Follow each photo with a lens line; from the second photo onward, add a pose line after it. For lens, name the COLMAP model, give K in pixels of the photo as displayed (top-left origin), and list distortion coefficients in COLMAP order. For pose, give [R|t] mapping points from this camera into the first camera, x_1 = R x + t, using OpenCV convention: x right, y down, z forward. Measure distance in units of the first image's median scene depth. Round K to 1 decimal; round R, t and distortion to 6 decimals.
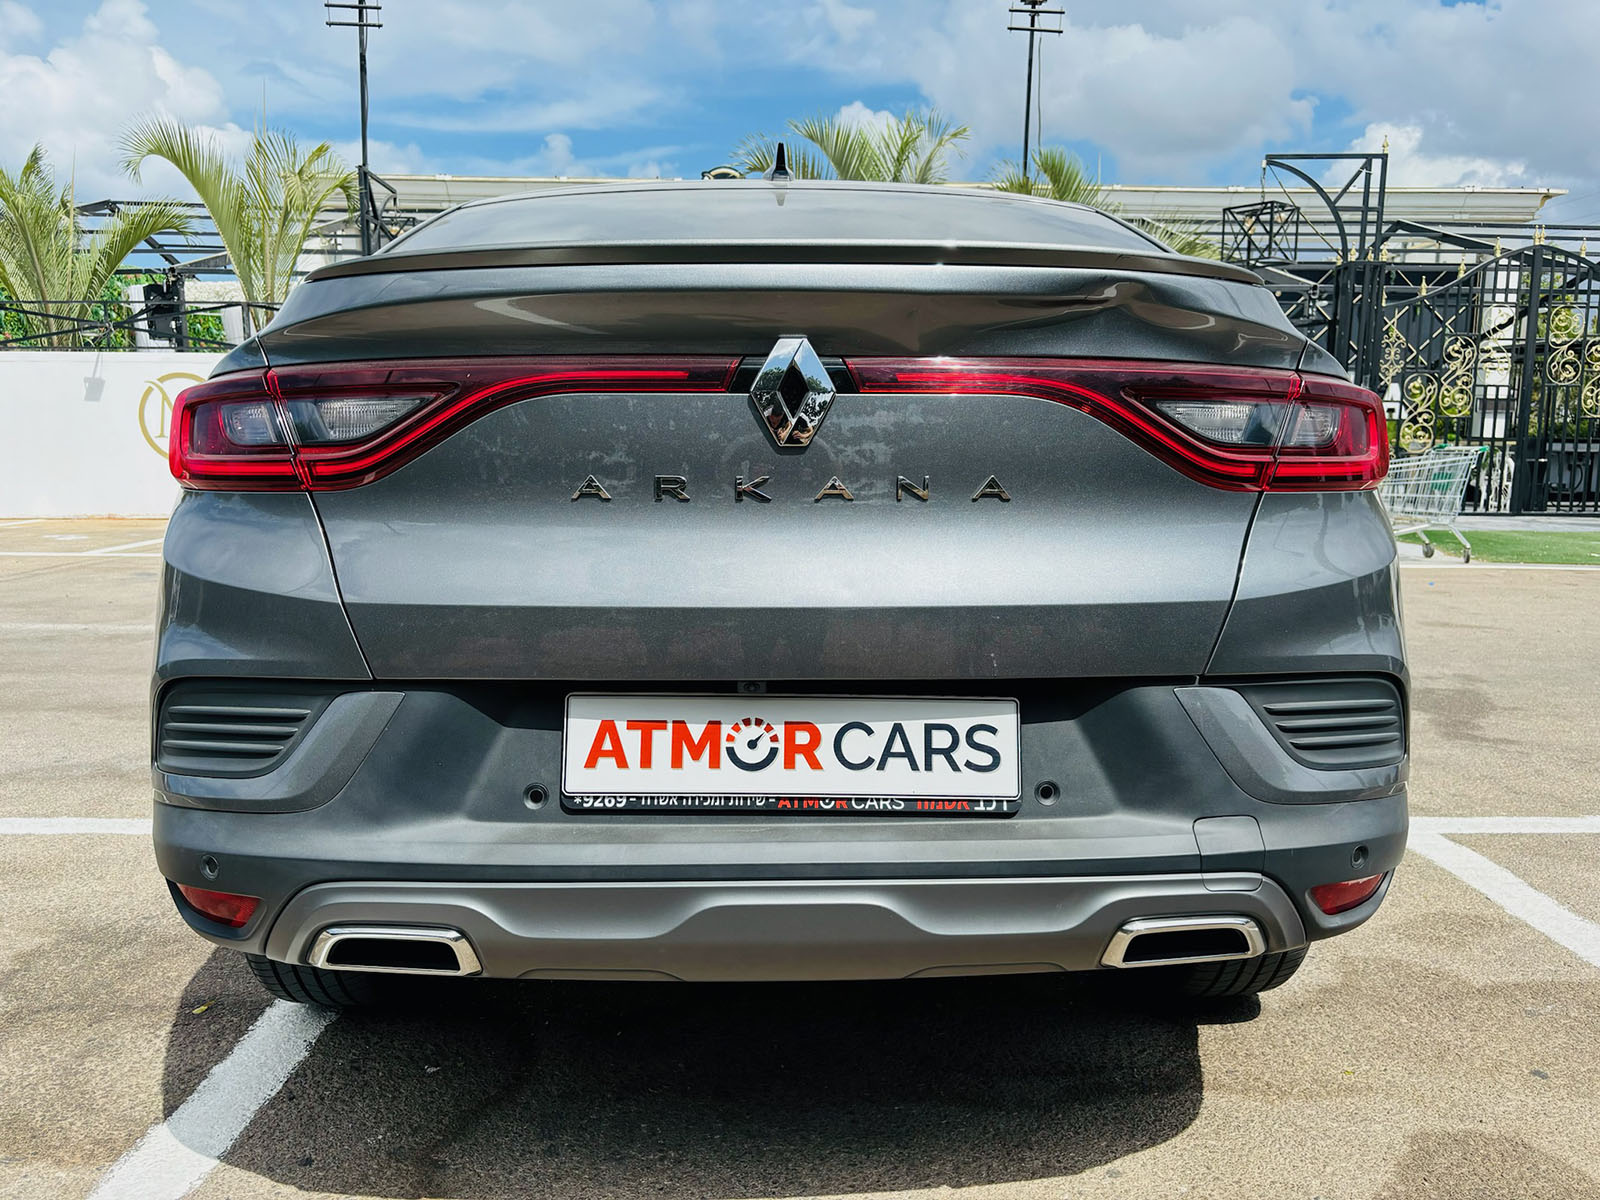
lens RADIAL K [[1238.1, 0, 806.5], [0, 1238.1, 596.0], [0, 0, 1]] dist [0.040984, -0.032774]
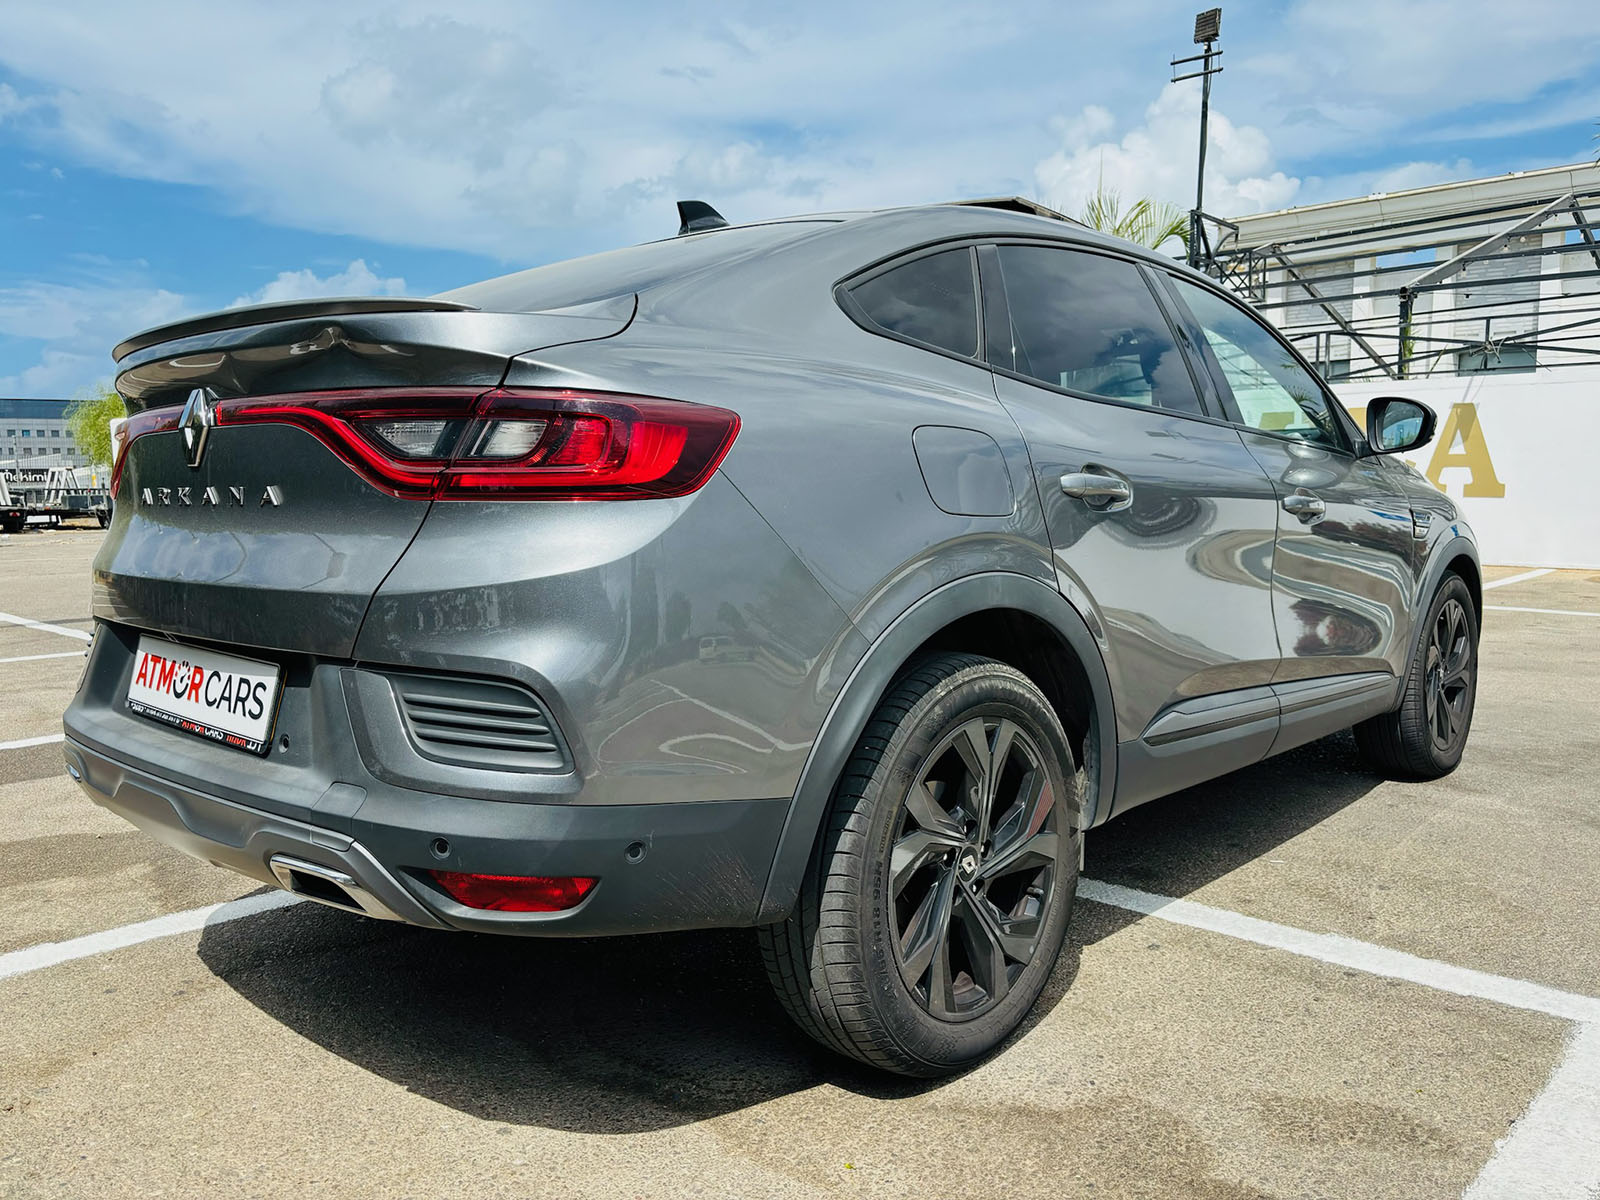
lens RADIAL K [[1238.1, 0, 791.1], [0, 1238.1, 607.8], [0, 0, 1]] dist [0.040984, -0.032774]
pose [[0.713690, 0.057794, -0.698073, 1.414633], [-0.072746, 0.997317, 0.008196, -0.022668], [0.696674, 0.044933, 0.715980, 0.460971]]
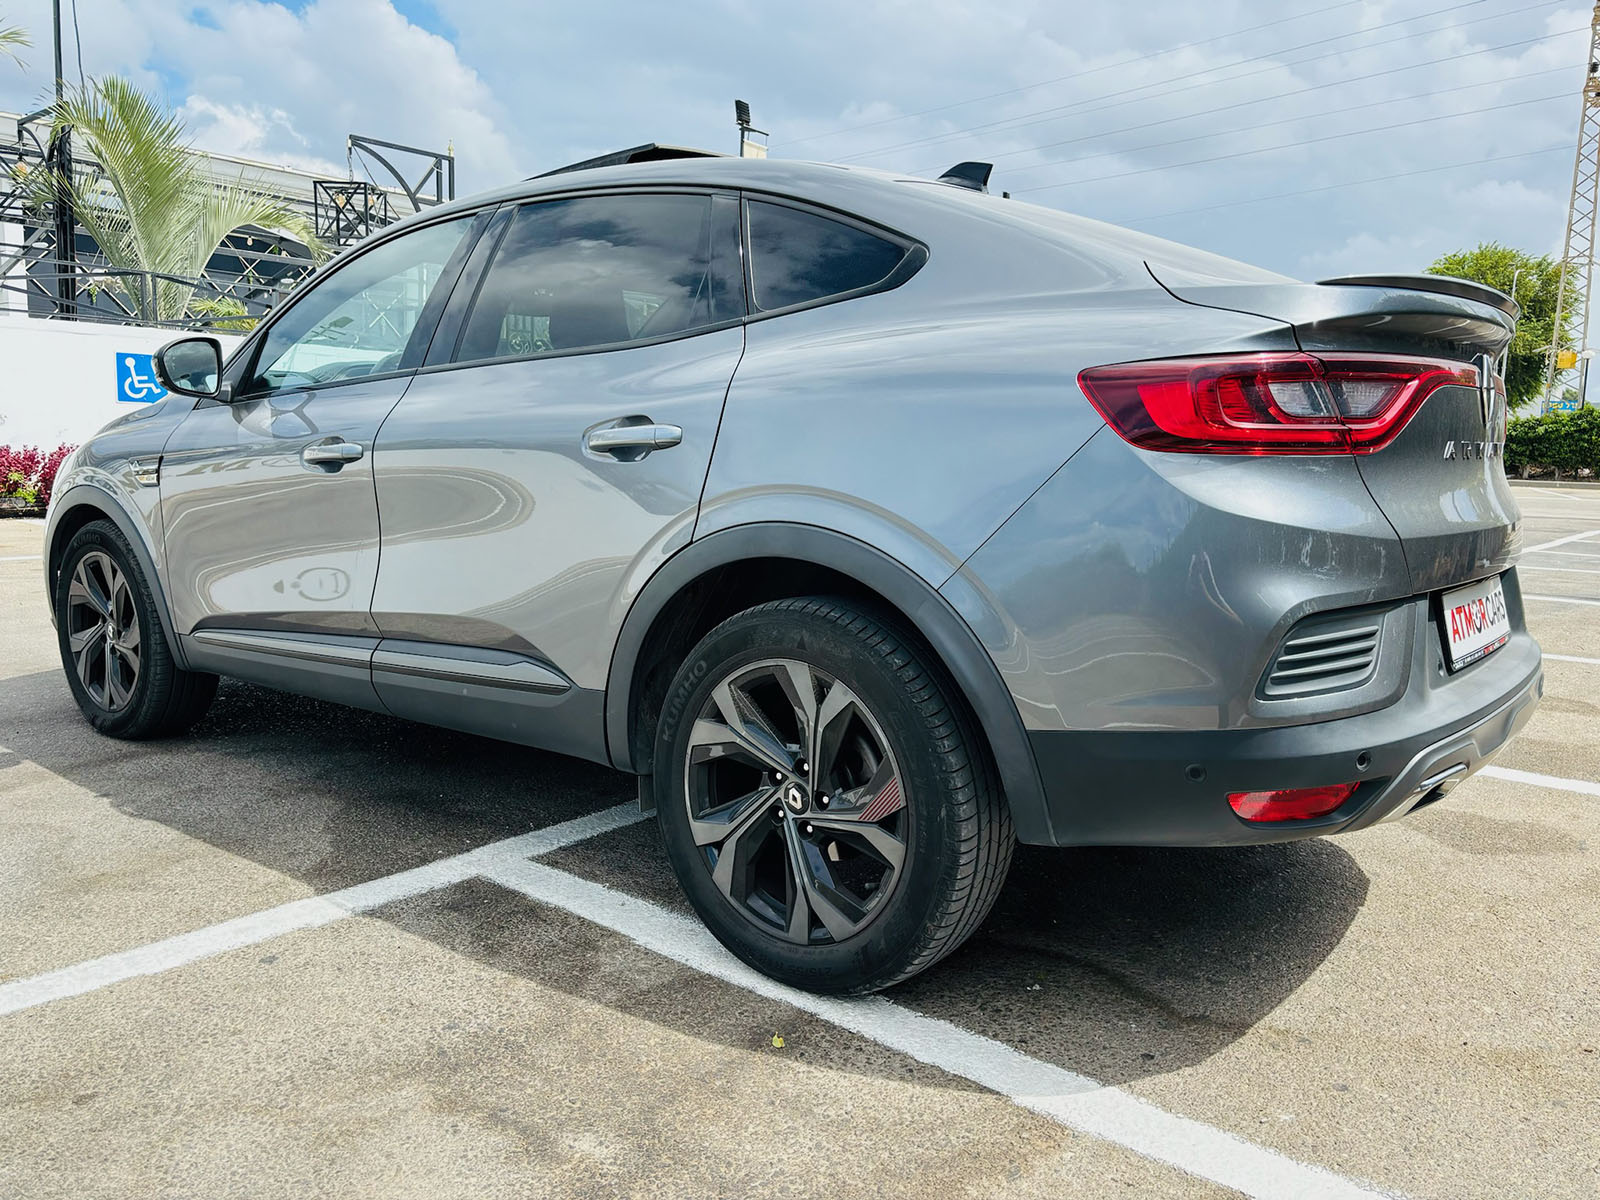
lens RADIAL K [[1238.1, 0, 814.8], [0, 1238.1, 587.0], [0, 0, 1]] dist [0.040984, -0.032774]
pose [[0.632849, -0.084835, 0.769614, -1.771941], [0.076466, 0.995968, 0.046908, -0.054907], [-0.770490, 0.029164, 0.636784, 0.630363]]
